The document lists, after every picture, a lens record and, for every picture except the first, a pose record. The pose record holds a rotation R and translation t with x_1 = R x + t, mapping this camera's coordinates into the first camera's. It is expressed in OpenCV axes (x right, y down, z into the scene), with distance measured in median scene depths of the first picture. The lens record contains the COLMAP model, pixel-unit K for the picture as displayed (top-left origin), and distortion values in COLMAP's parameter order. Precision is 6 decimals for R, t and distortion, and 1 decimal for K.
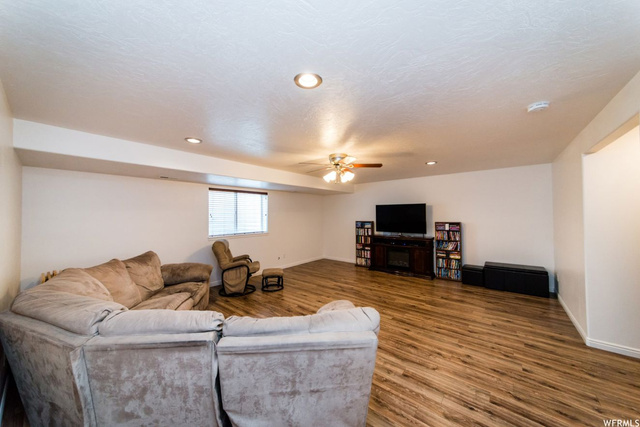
lens RADIAL K [[228.5, 0, 317.3], [0, 228.5, 212.7], [0, 0, 1]] dist [0.004749, 0.000598]
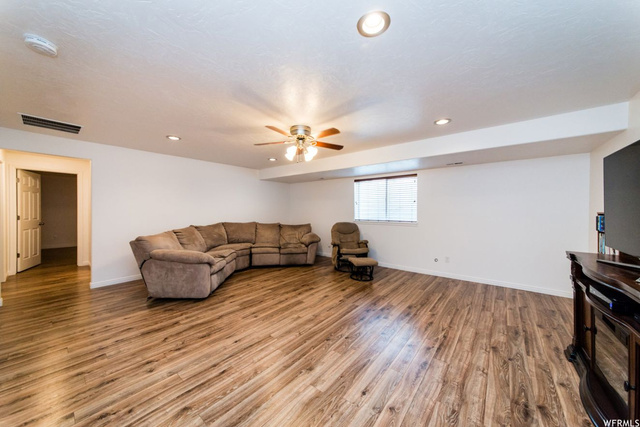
lens RADIAL K [[228.5, 0, 317.1], [0, 228.5, 210.4], [0, 0, 1]] dist [0.004749, 0.000598]
pose [[-0.018648, 0.004190, -0.999817, 1.144742], [0.007211, 0.999966, 0.004056, 0.071516], [0.999800, -0.007134, -0.018678, 1.273152]]
